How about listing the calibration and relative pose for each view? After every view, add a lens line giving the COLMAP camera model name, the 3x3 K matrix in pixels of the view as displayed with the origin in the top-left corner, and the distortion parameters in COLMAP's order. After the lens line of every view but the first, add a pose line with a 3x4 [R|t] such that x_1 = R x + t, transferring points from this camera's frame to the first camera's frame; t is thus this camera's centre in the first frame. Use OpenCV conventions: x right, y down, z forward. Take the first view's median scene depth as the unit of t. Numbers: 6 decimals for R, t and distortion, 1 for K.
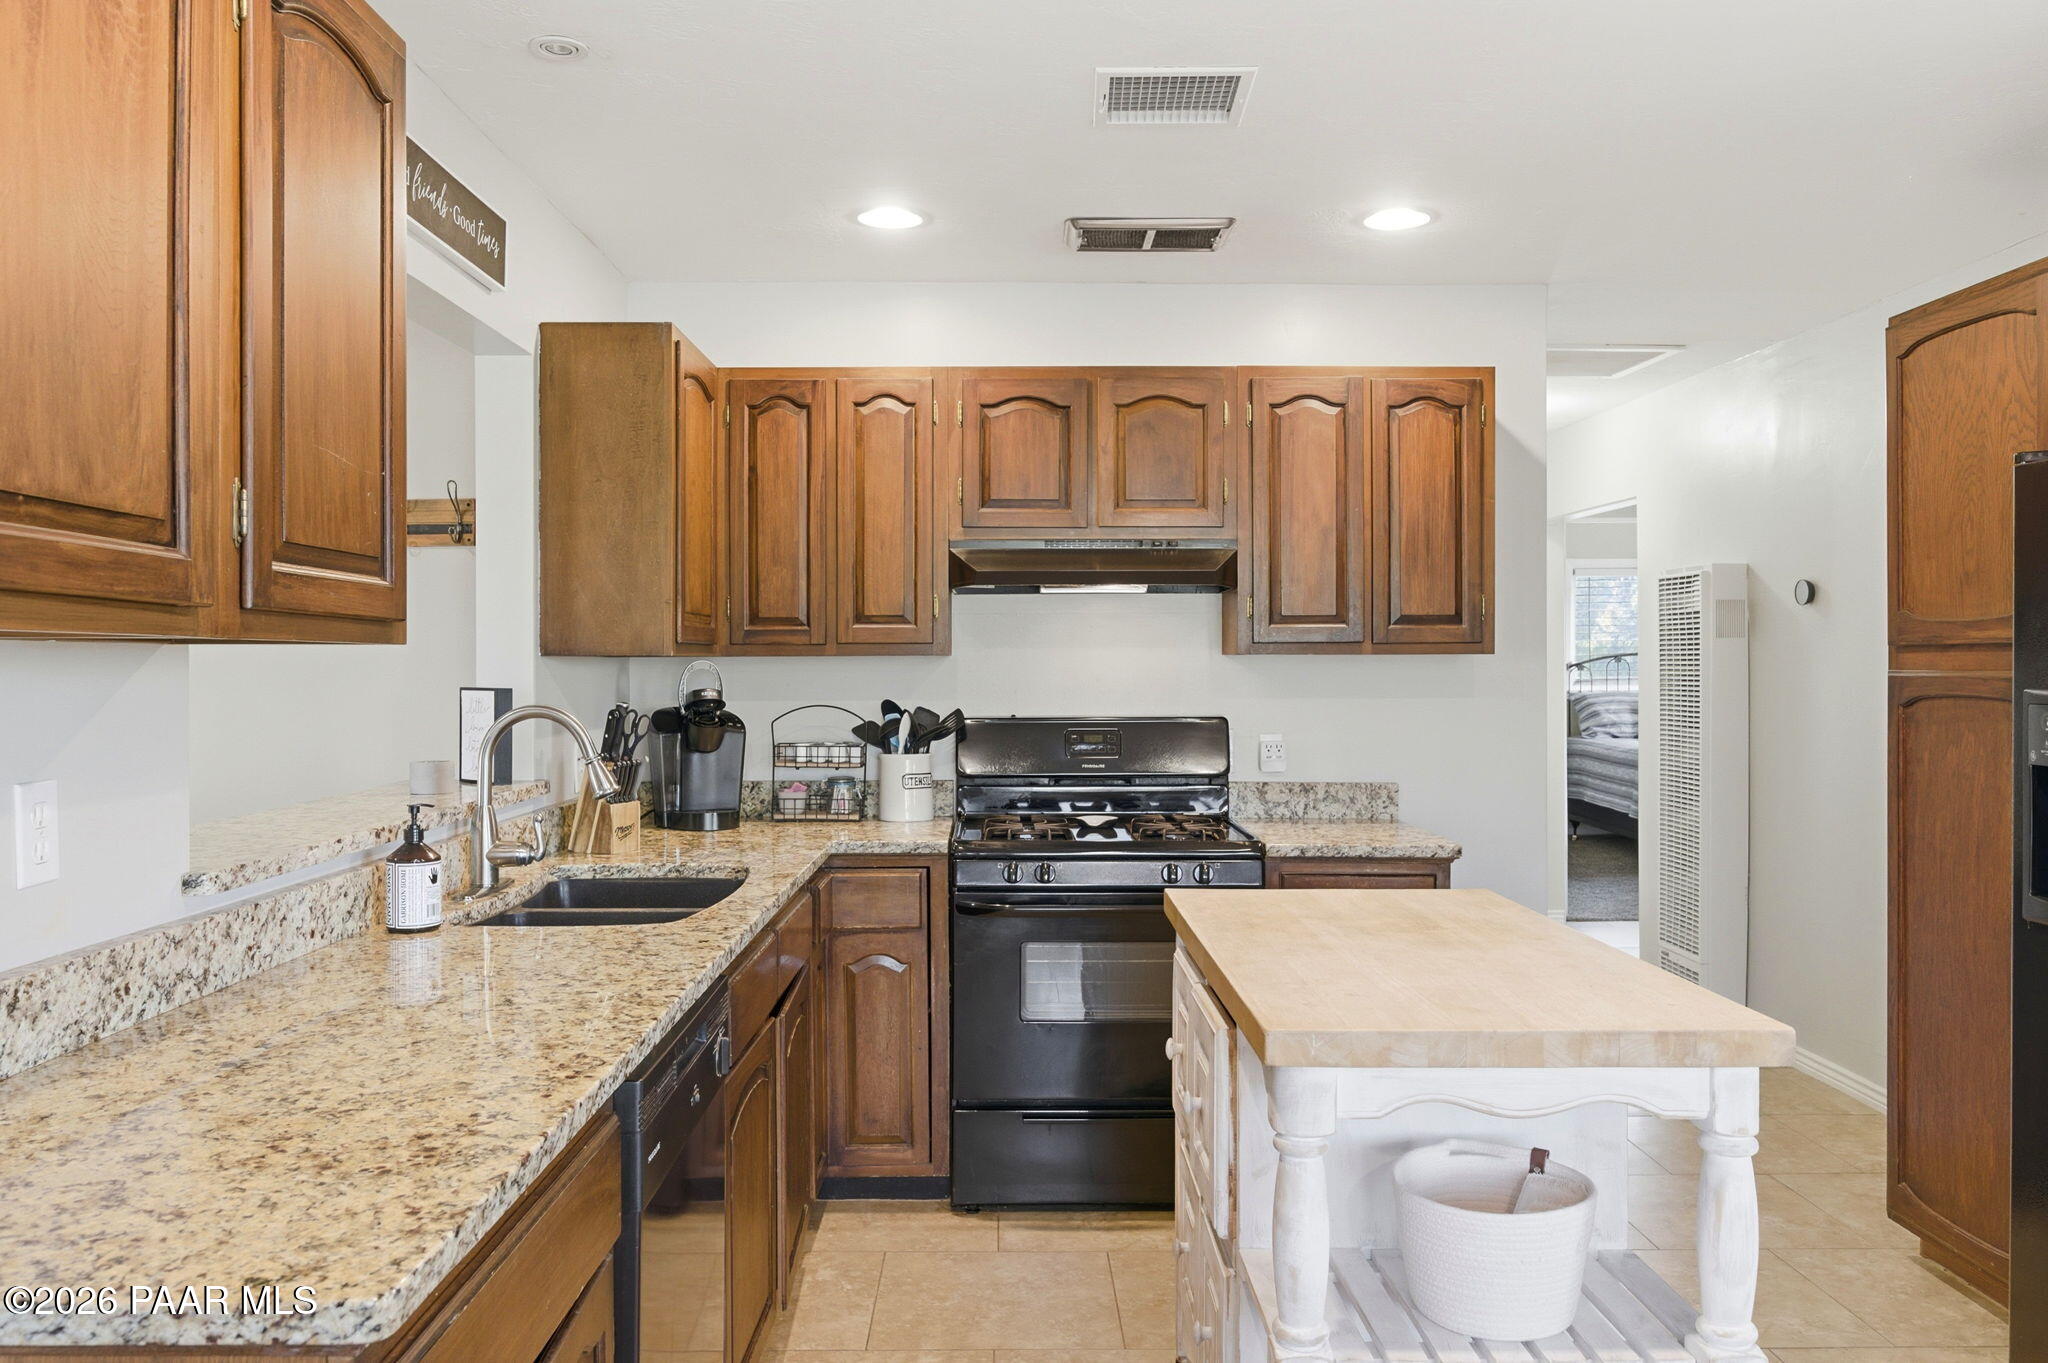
lens RADIAL K [[1553.8, 0, 1017.6], [0, 1553.8, 673.6], [0, 0, 1]] dist [-0.007159, -0.001026]
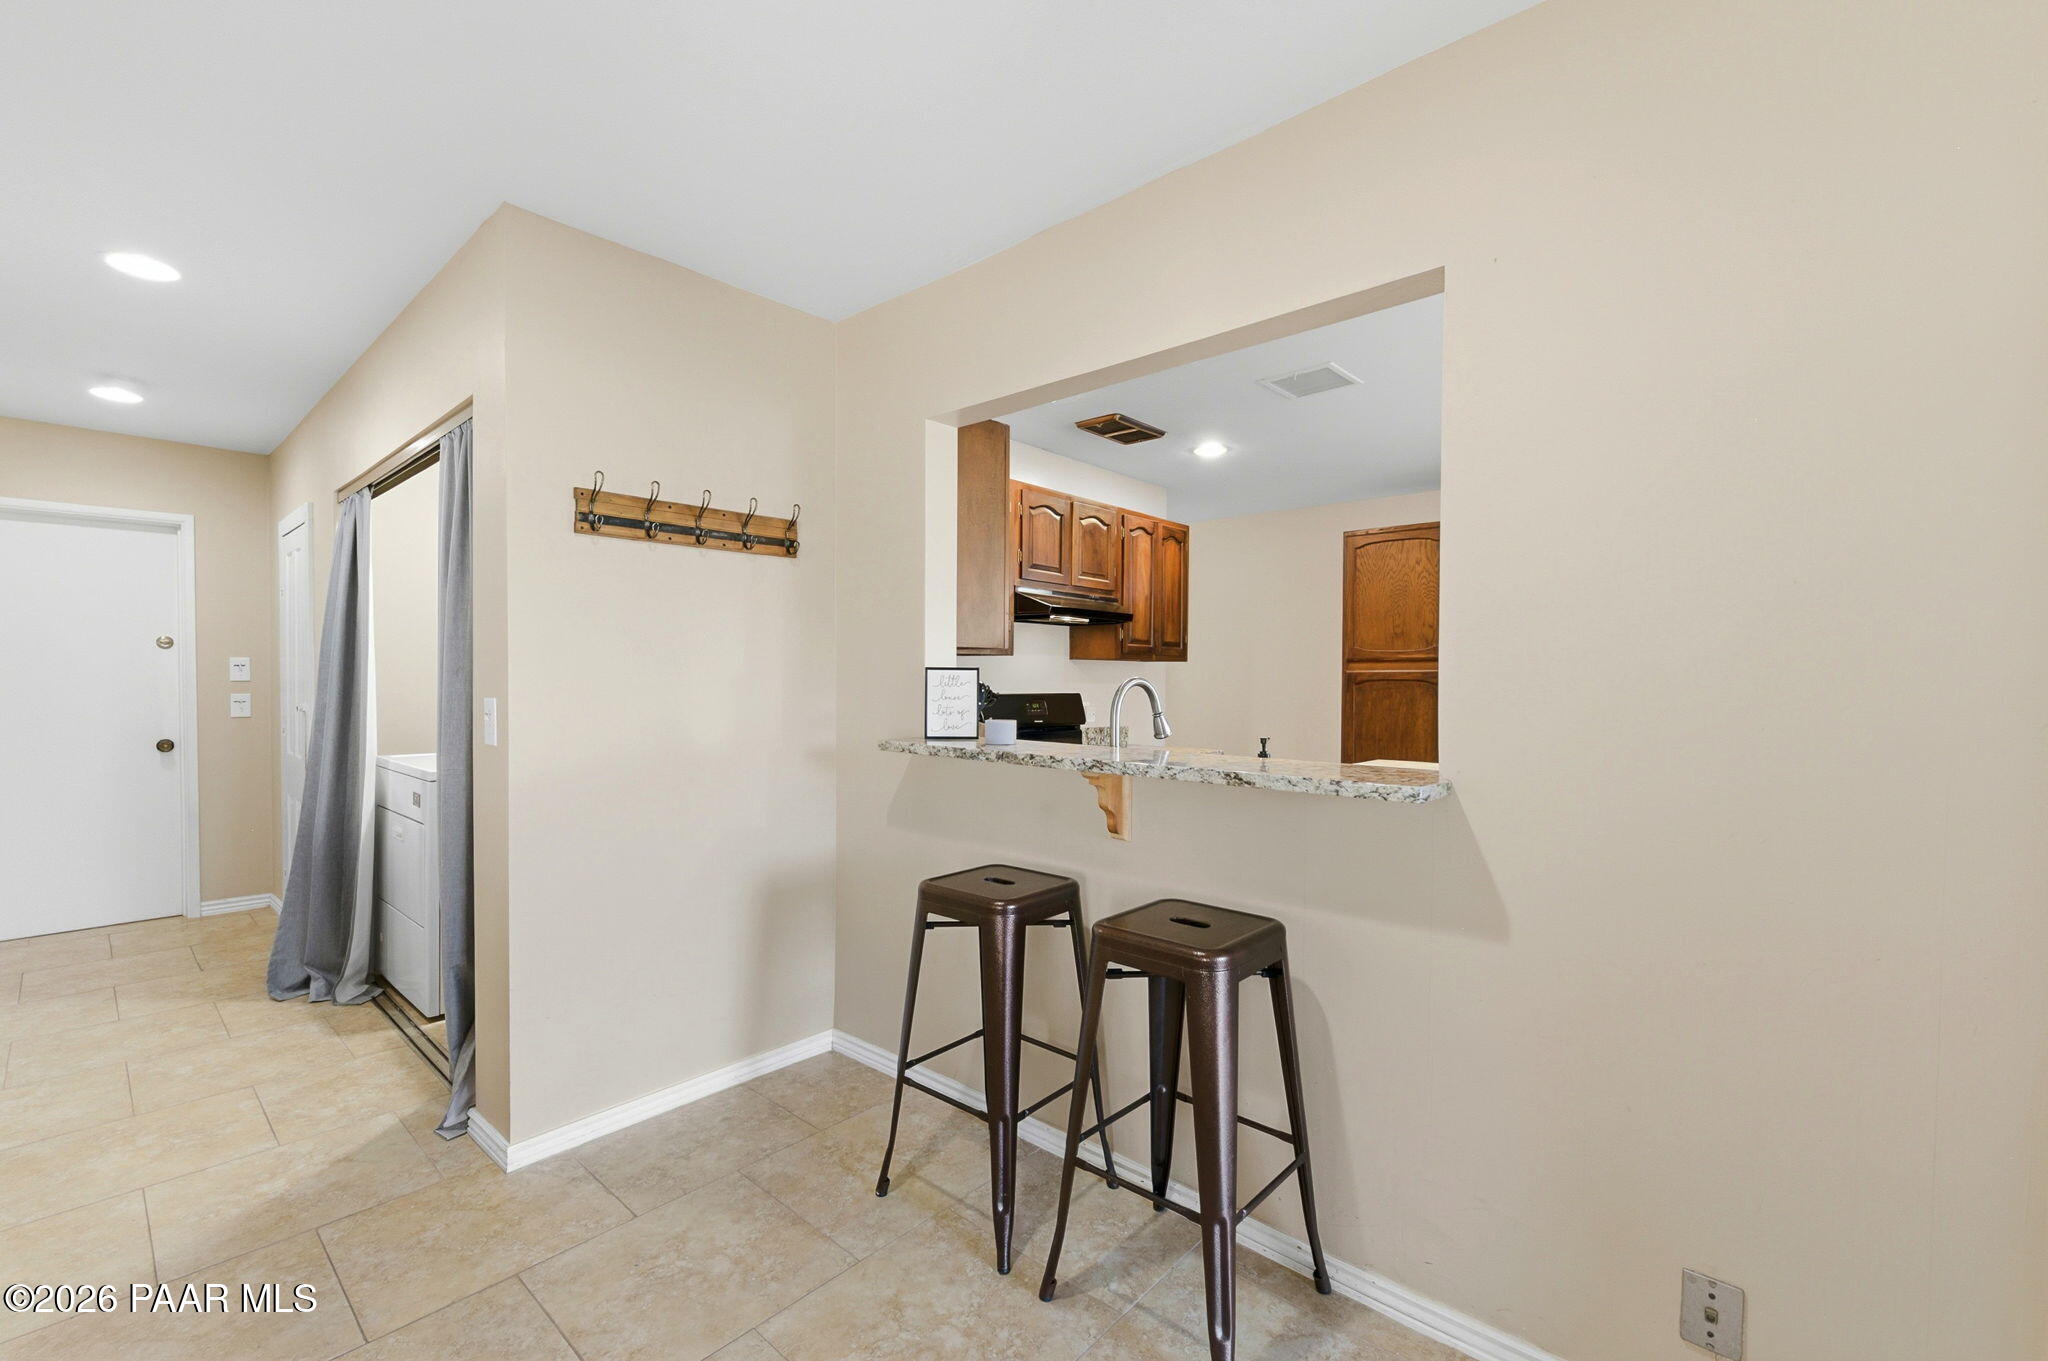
lens RADIAL K [[865.8, 0, 1024.0], [0, 865.8, 680.5], [0, 0, 1]] dist [-0.000307, -0.000042]
pose [[0.680305, 0.006141, 0.732904, -0.709804], [-0.001402, 0.999974, -0.007078, 0.021525], [-0.732928, 0.003787, 0.680296, 0.367763]]
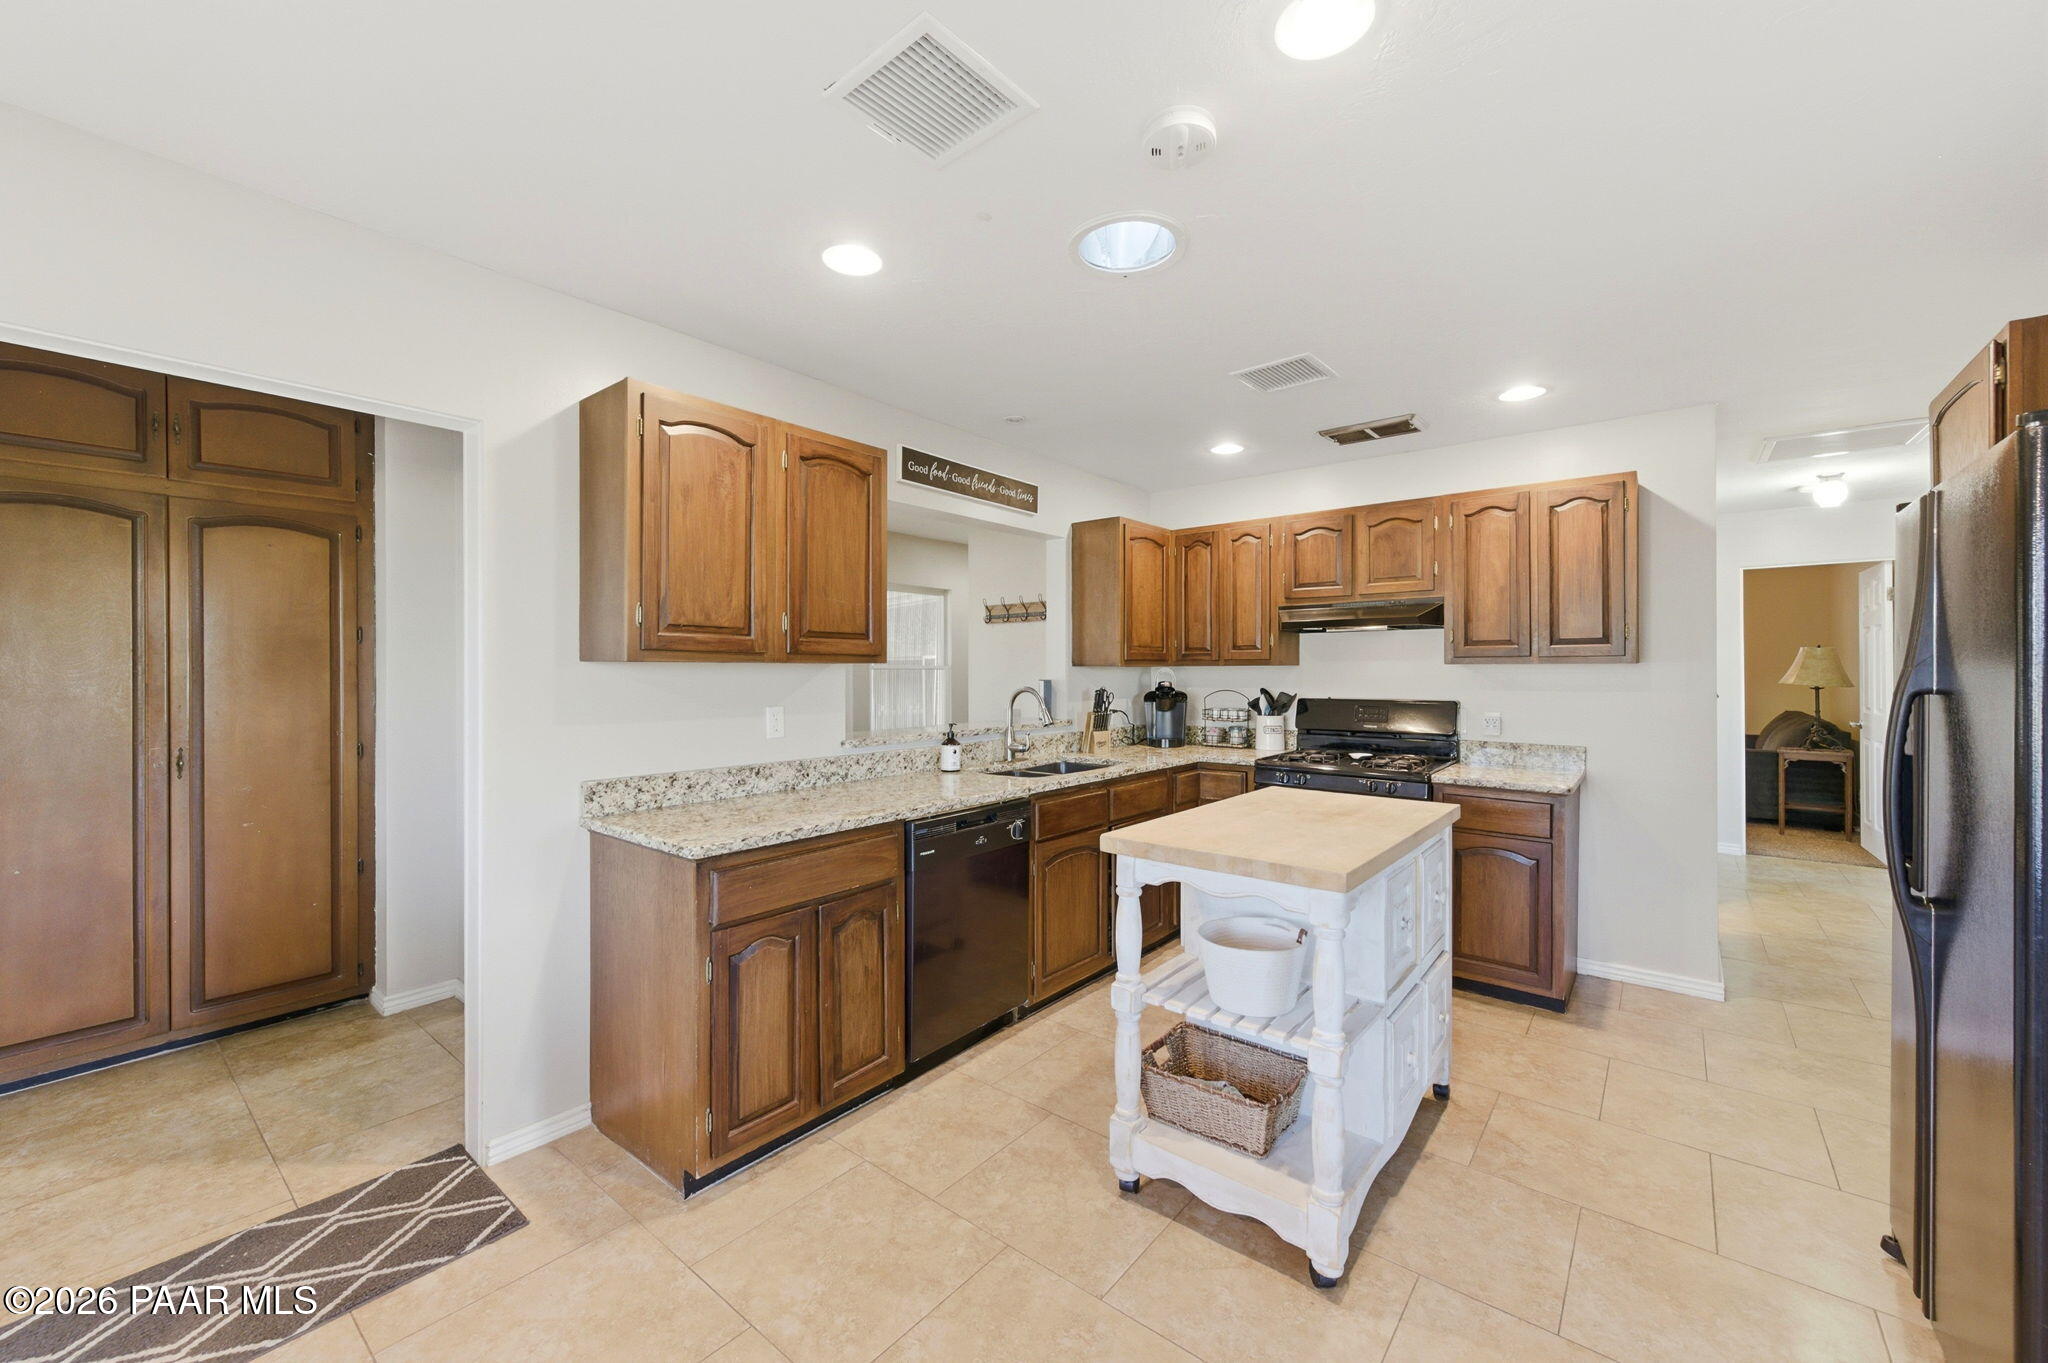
lens RADIAL K [[803.9, 0, 997.5], [0, 803.9, 675.3], [0, 0, 1]] dist [0.000036, -0.000048]
pose [[0.755187, 0.004041, -0.655497, 0.351641], [-0.003319, 0.999992, 0.002341, -0.000542], [0.655501, 0.000408, 0.755194, 0.014065]]
